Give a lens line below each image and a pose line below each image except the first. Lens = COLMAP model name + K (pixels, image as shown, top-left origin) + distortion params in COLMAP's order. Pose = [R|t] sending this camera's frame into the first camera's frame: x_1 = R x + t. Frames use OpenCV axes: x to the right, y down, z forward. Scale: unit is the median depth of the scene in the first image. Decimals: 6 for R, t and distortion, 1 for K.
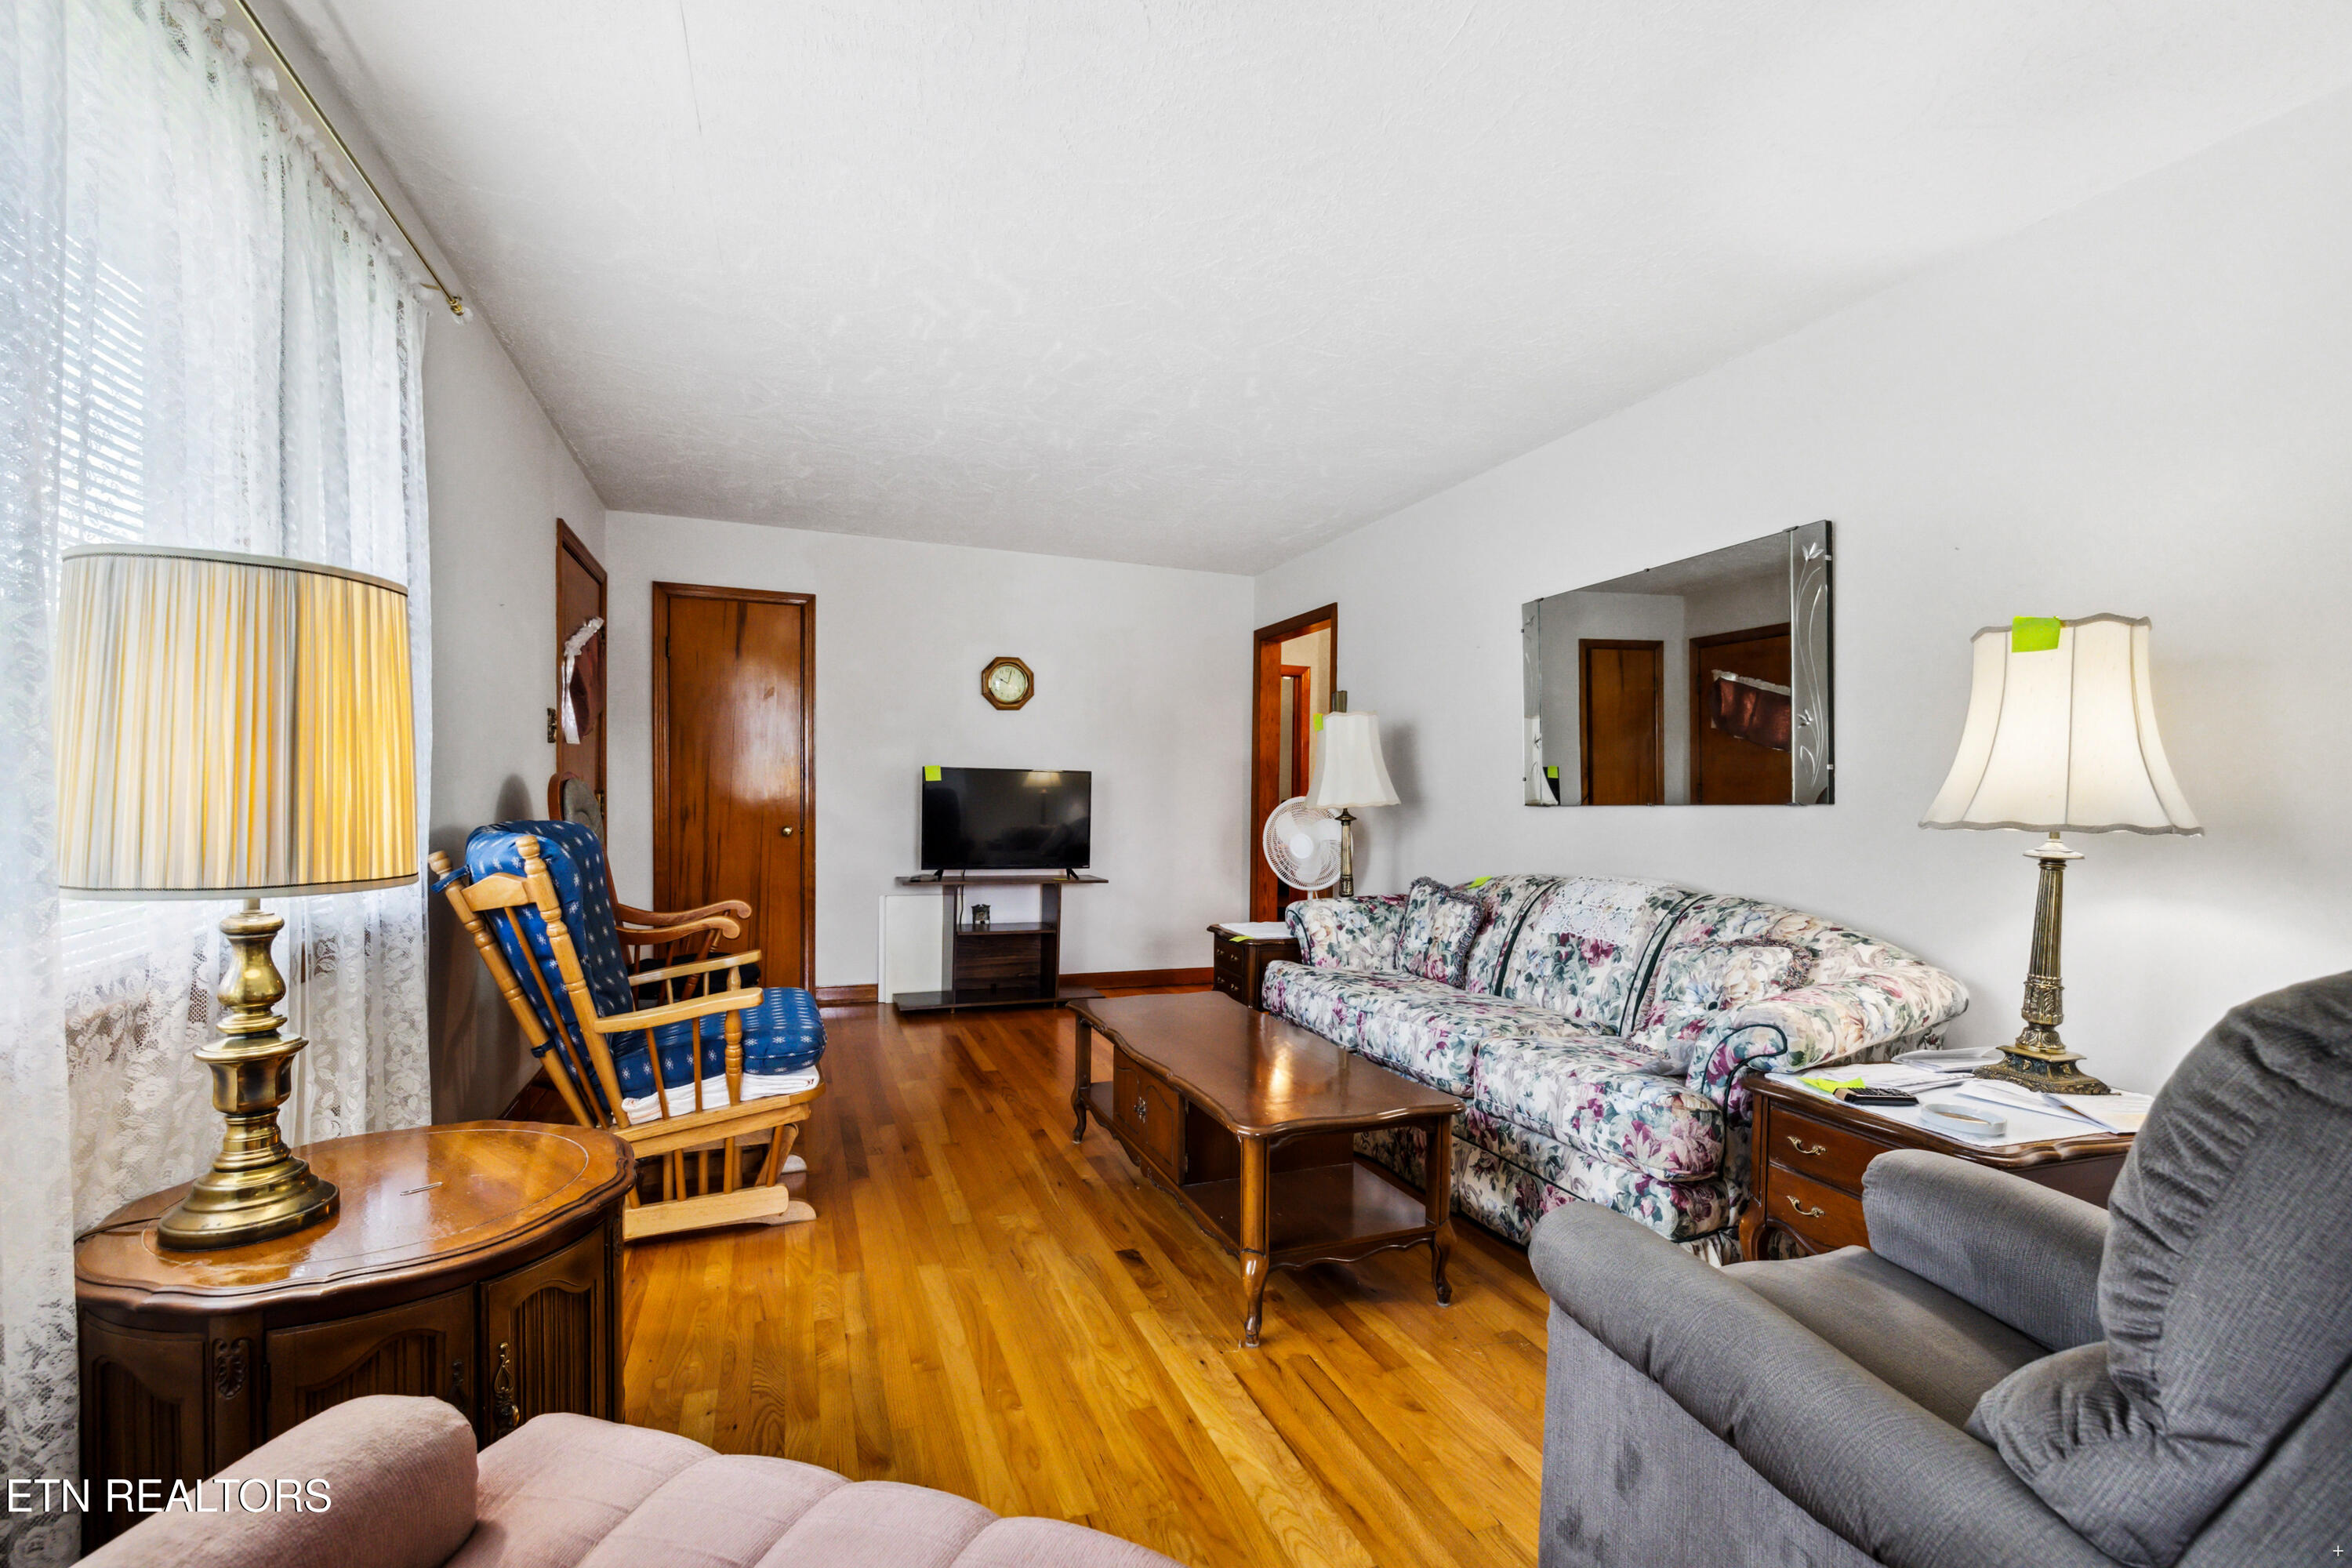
lens RADIAL K [[1002.5, 0, 1177.4], [0, 1002.5, 788.3], [0, 0, 1]] dist [0.001338, 0.000282]
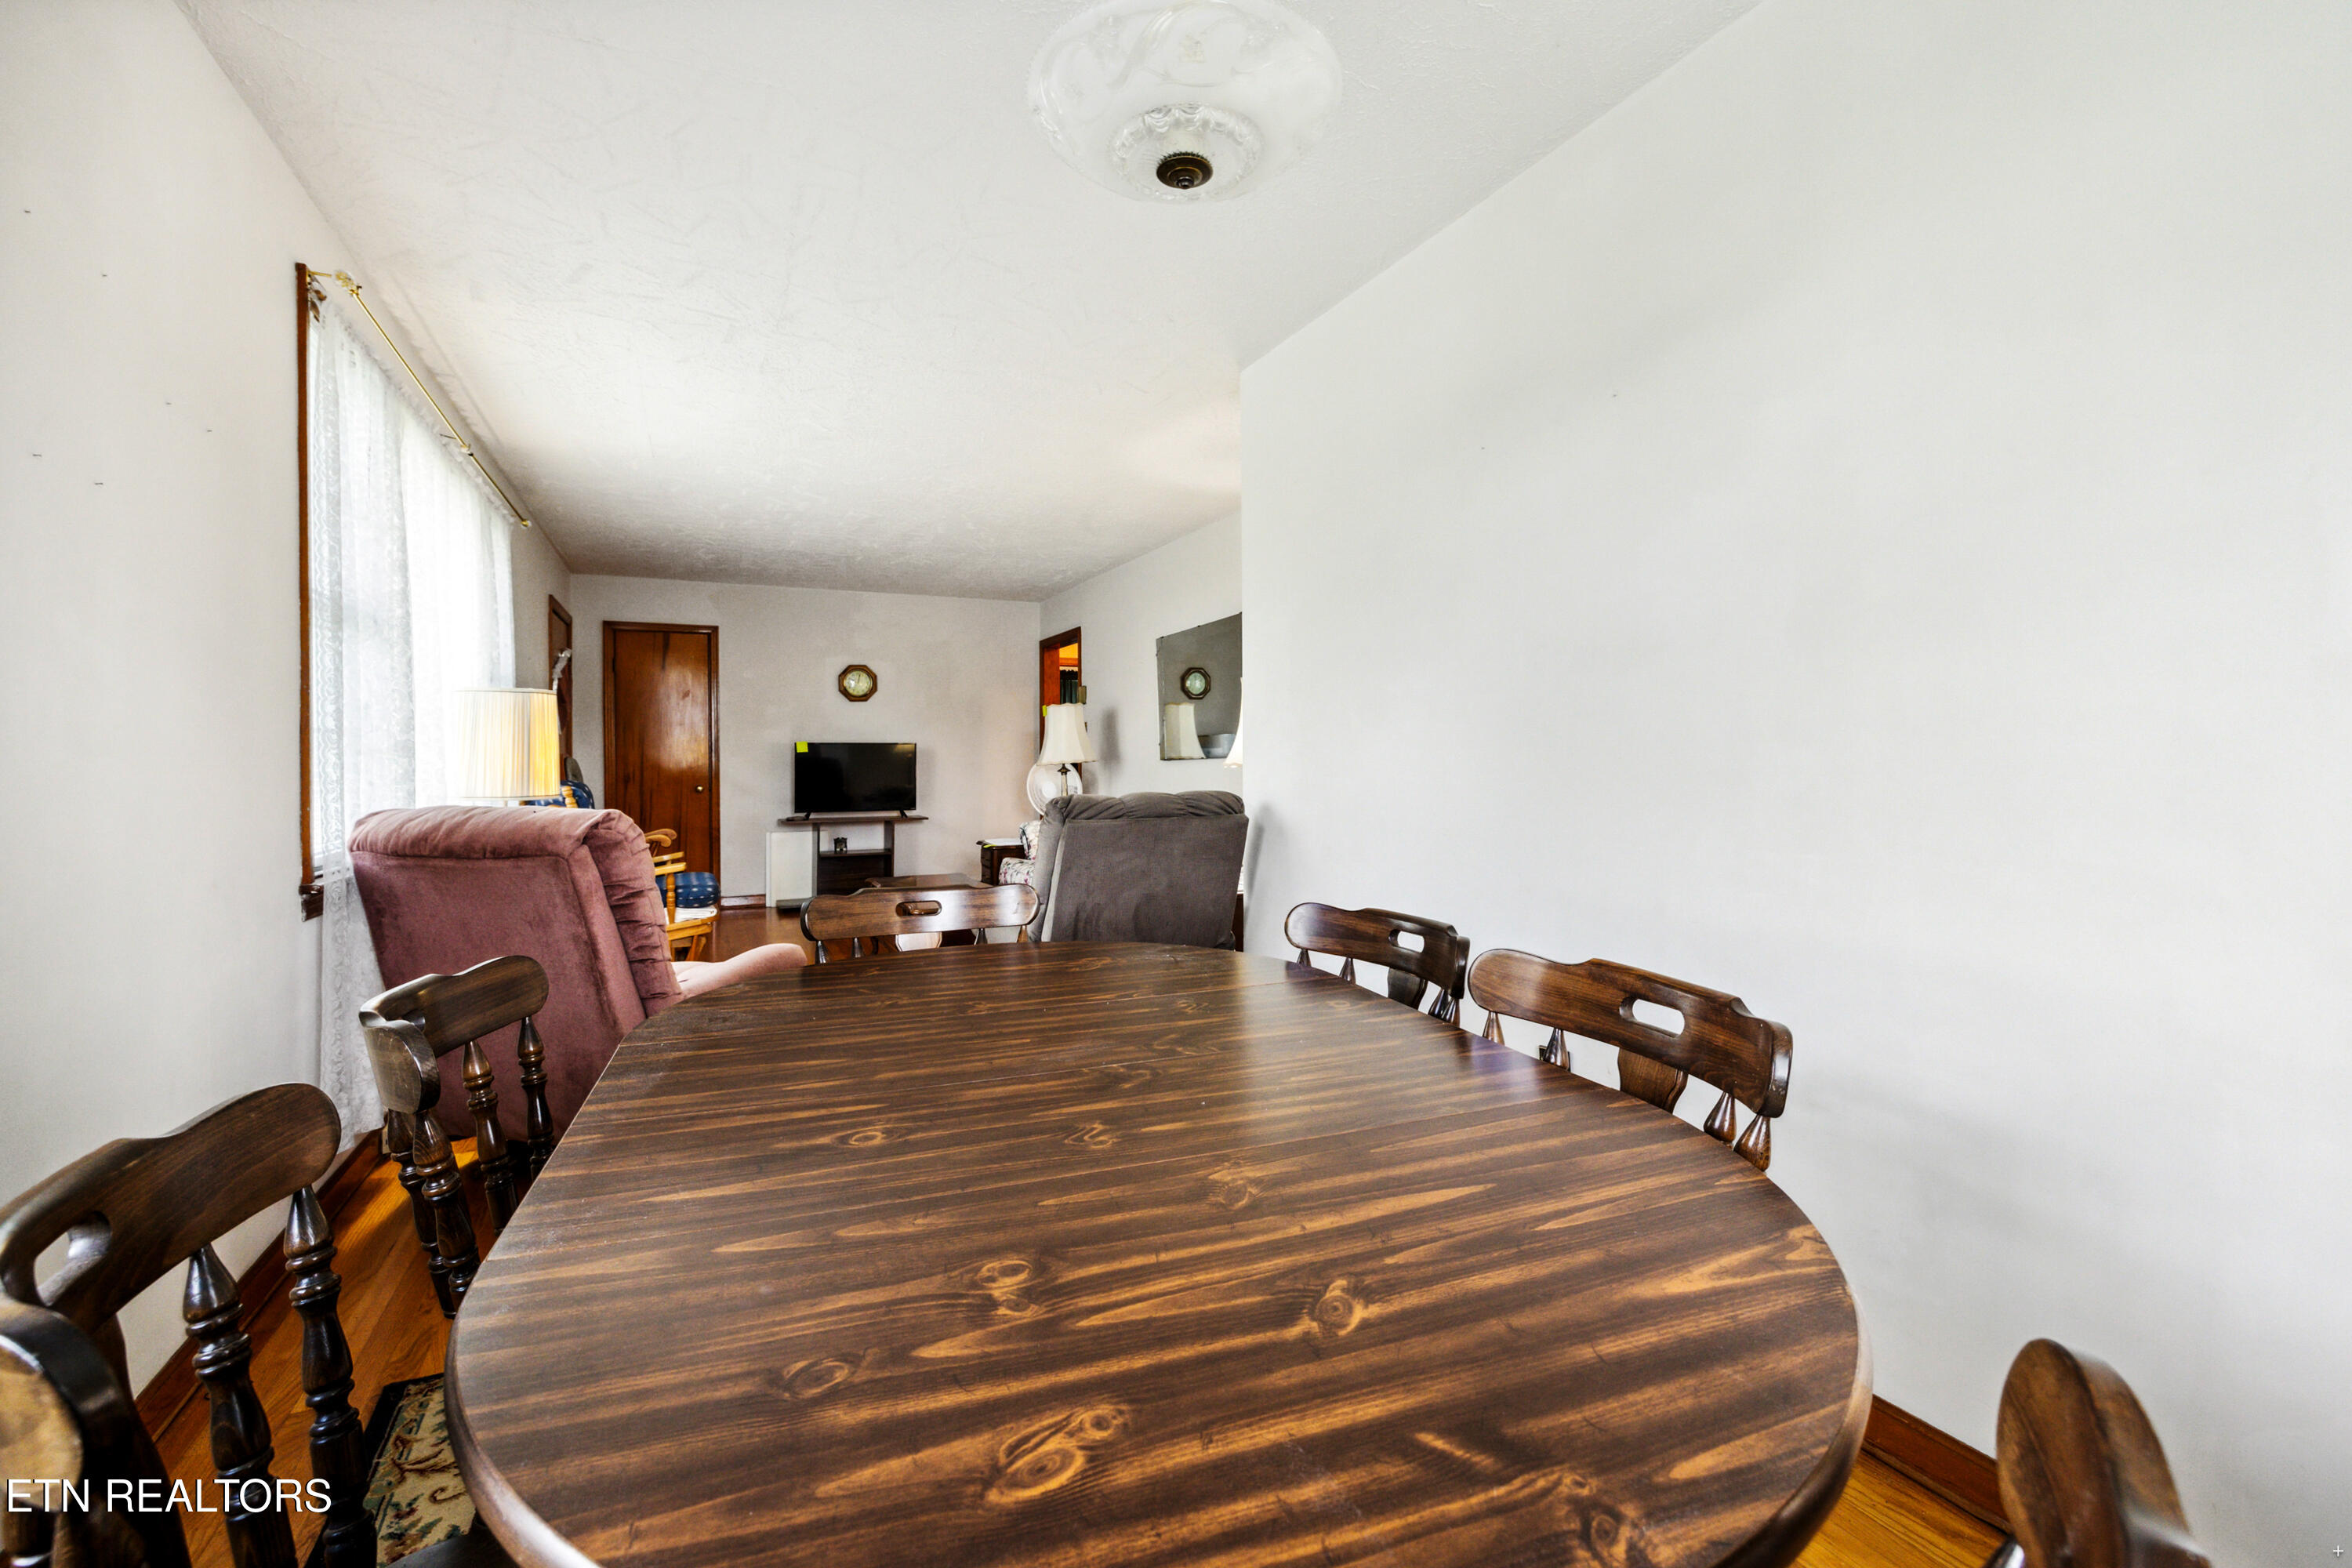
lens RADIAL K [[1002.5, 0, 1188.5], [0, 1002.5, 724.6], [0, 0, 1]] dist [0.001338, 0.000282]
pose [[0.996509, -0.019989, 0.081051, 0.202037], [0.021969, 0.999480, -0.023617, -0.000863], [-0.080537, 0.025315, 0.996430, -0.510000]]
